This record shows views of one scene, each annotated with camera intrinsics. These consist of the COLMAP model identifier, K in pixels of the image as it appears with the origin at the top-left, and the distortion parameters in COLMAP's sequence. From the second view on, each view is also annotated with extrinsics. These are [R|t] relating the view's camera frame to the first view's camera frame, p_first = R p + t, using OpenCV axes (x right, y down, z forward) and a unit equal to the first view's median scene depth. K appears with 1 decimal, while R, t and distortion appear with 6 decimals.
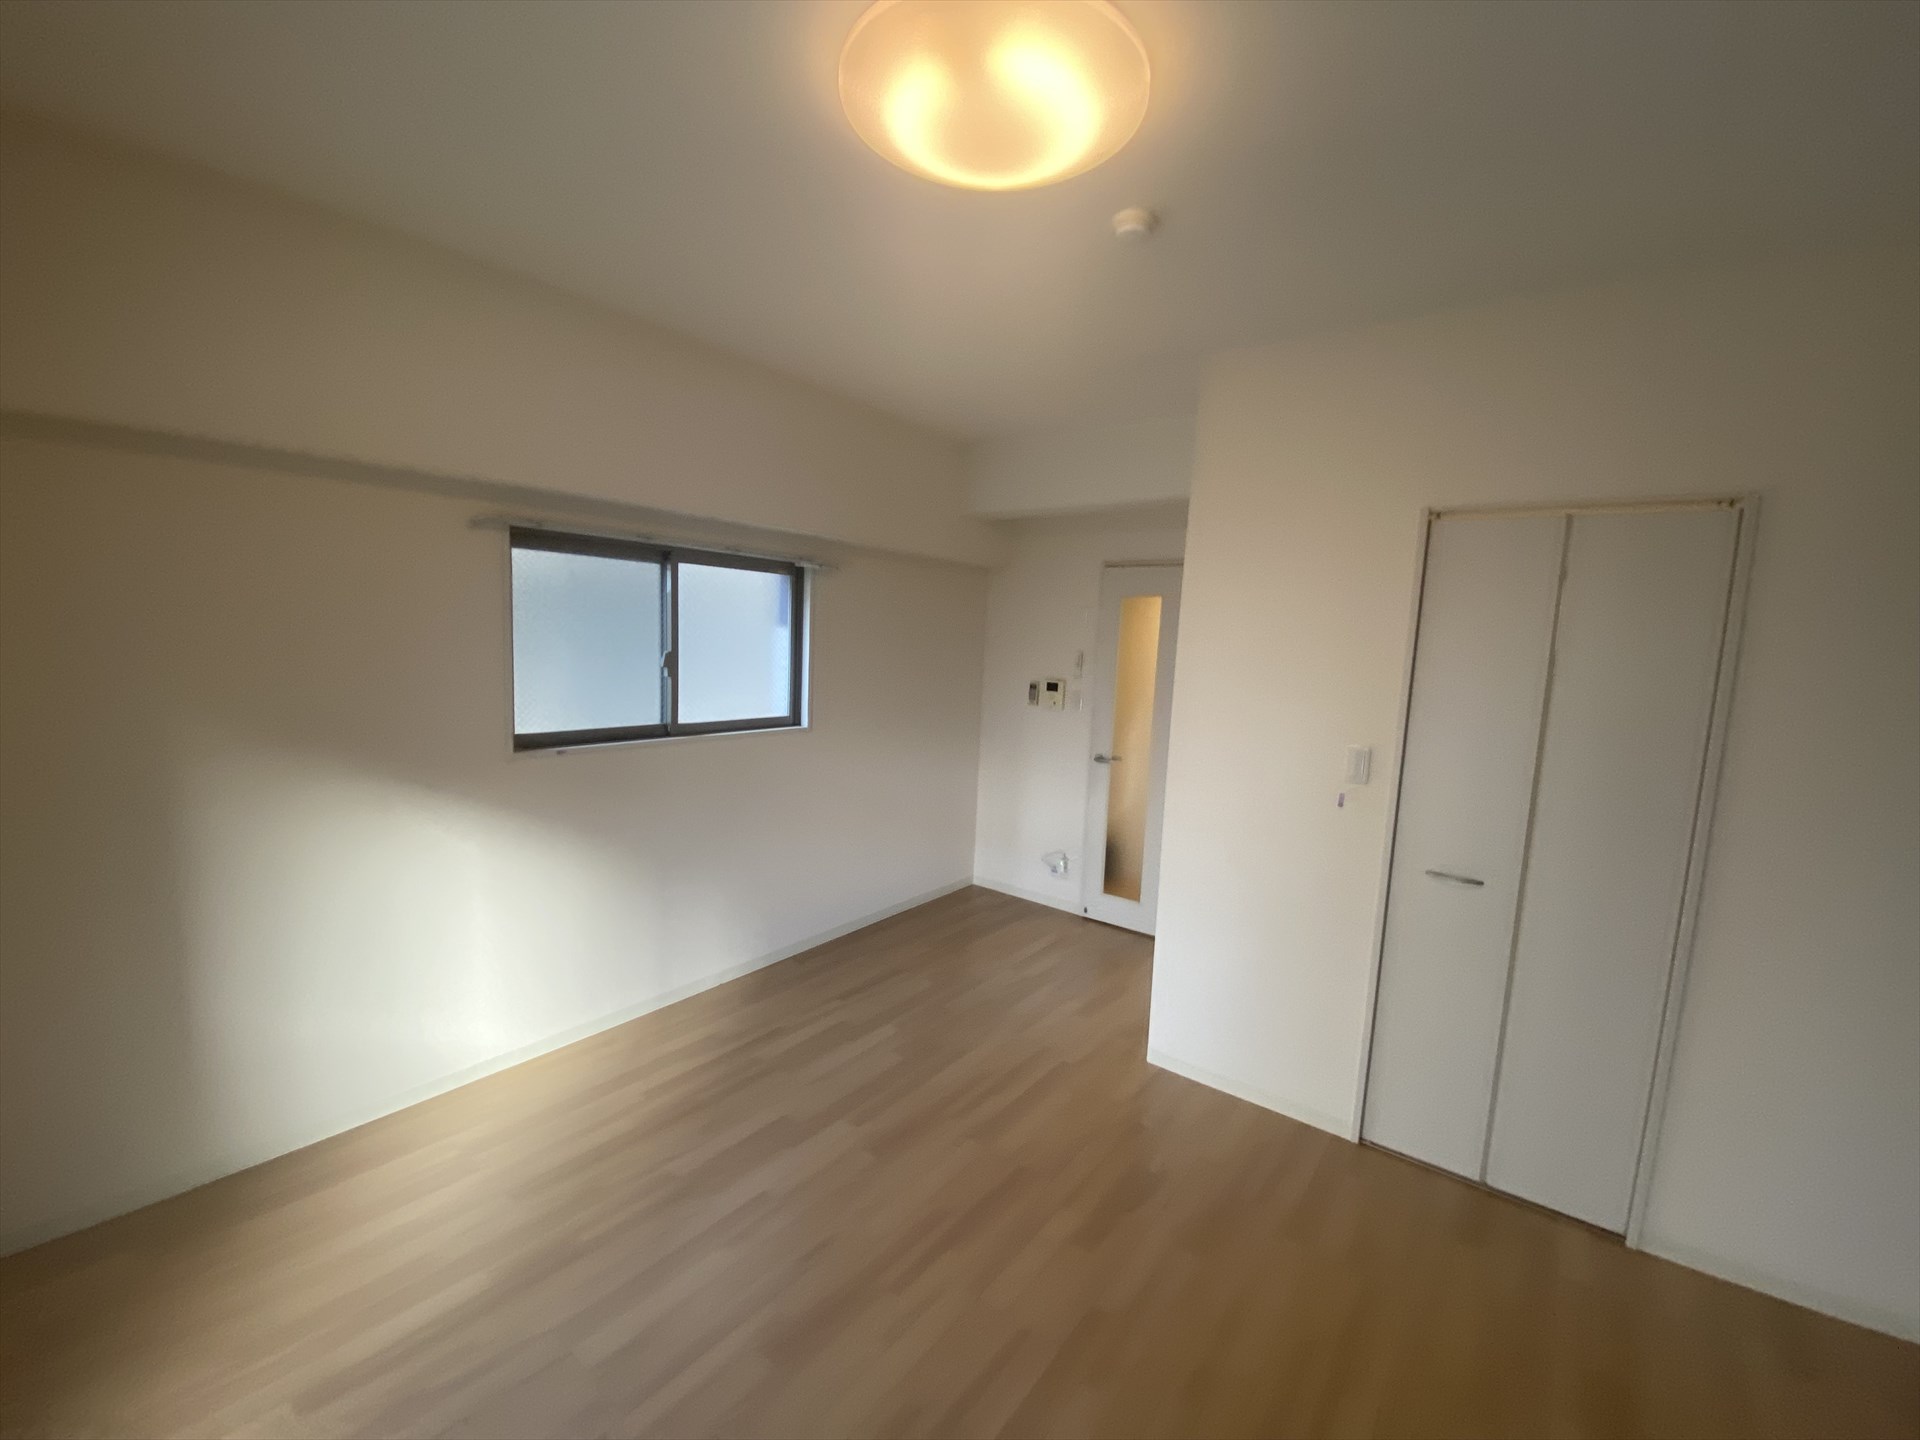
lens RADIAL K [[772.2, 0, 957.4], [0, 772.2, 723.4], [0, 0, 1]] dist [0.050454, -0.044483]
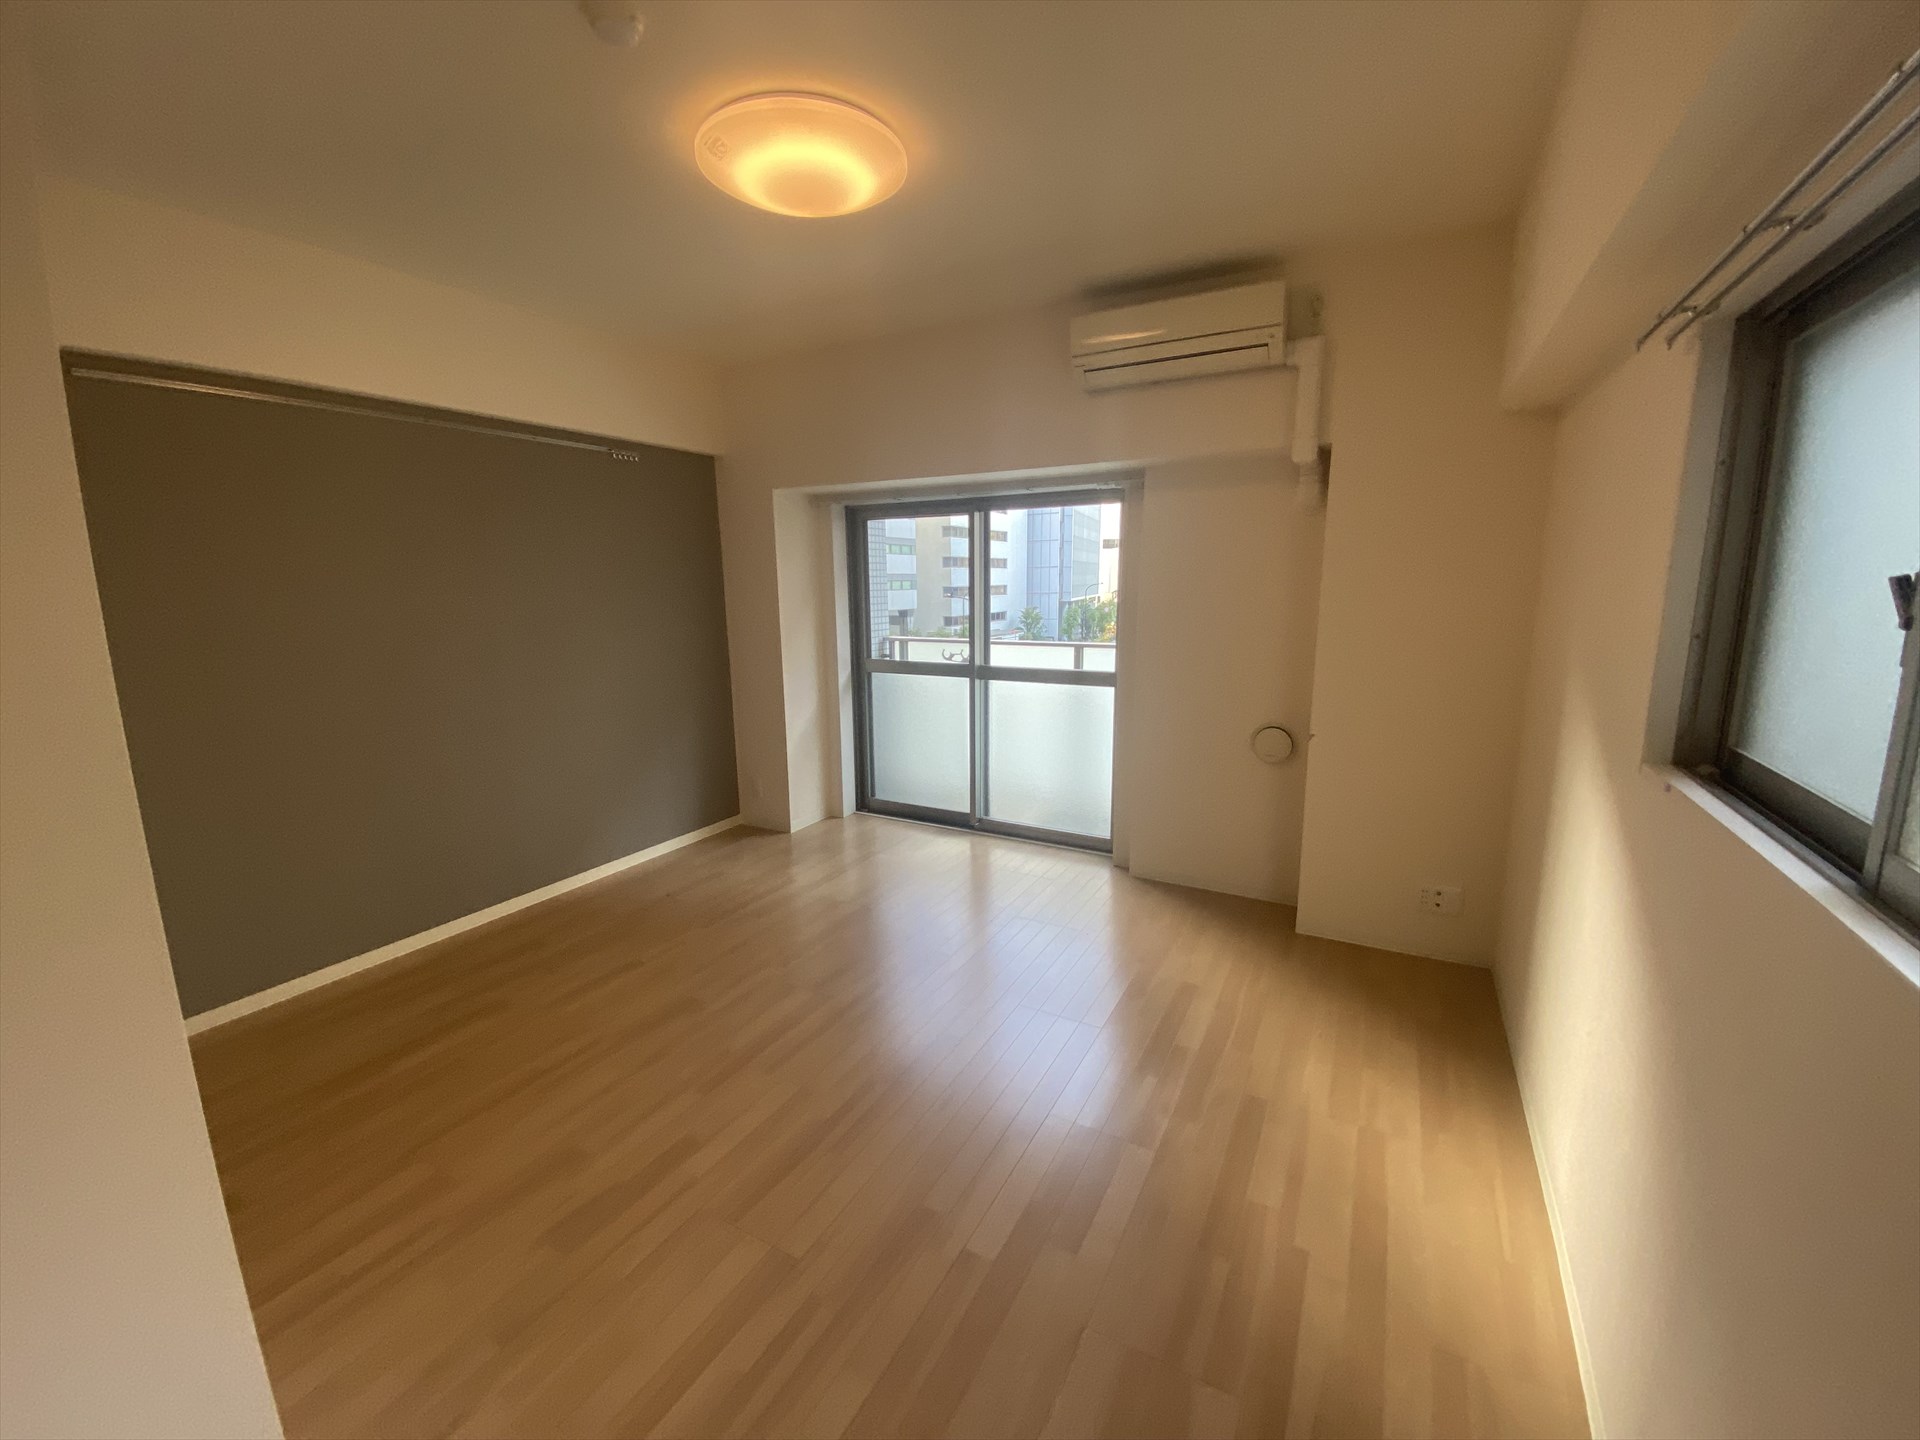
lens RADIAL K [[772.2, 0, 957.4], [0, 772.2, 723.4], [0, 0, 1]] dist [0.050454, -0.044483]
pose [[-0.987411, -0.002231, -0.158157, -0.009540], [-0.049005, 0.955014, 0.292483, -0.099051], [0.150390, 0.296551, -0.943101, 1.186692]]
